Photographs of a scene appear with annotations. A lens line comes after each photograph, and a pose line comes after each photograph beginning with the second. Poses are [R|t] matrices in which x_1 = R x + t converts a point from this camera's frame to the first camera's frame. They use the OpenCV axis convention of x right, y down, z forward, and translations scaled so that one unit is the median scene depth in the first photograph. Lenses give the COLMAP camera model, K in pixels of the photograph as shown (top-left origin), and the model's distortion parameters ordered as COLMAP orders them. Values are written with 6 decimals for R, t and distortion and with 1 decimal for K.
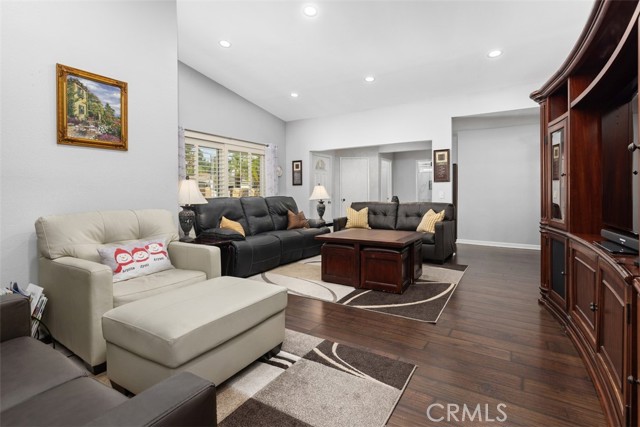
lens RADIAL K [[315.2, 0, 315.0], [0, 315.2, 193.2], [0, 0, 1]] dist [-0.001186, -0.000315]
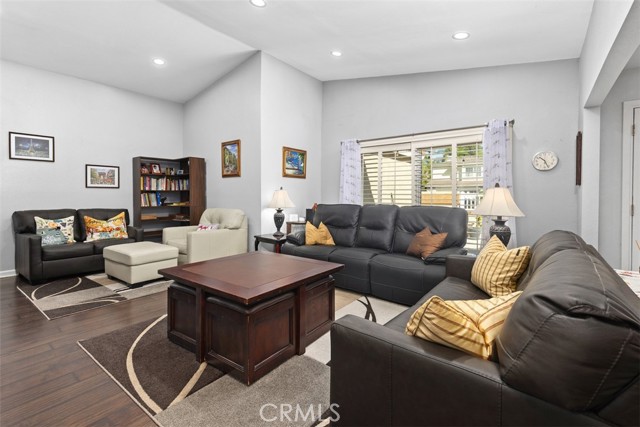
lens RADIAL K [[294.3, 0, 318.9], [0, 294.3, 208.6], [0, 0, 1]] dist [0.000696, -0.000113]
pose [[-0.107117, 0.020364, -0.994038, 1.124680], [-0.010877, 0.999706, 0.021652, 0.009461], [0.994187, 0.013132, -0.106864, 1.756474]]
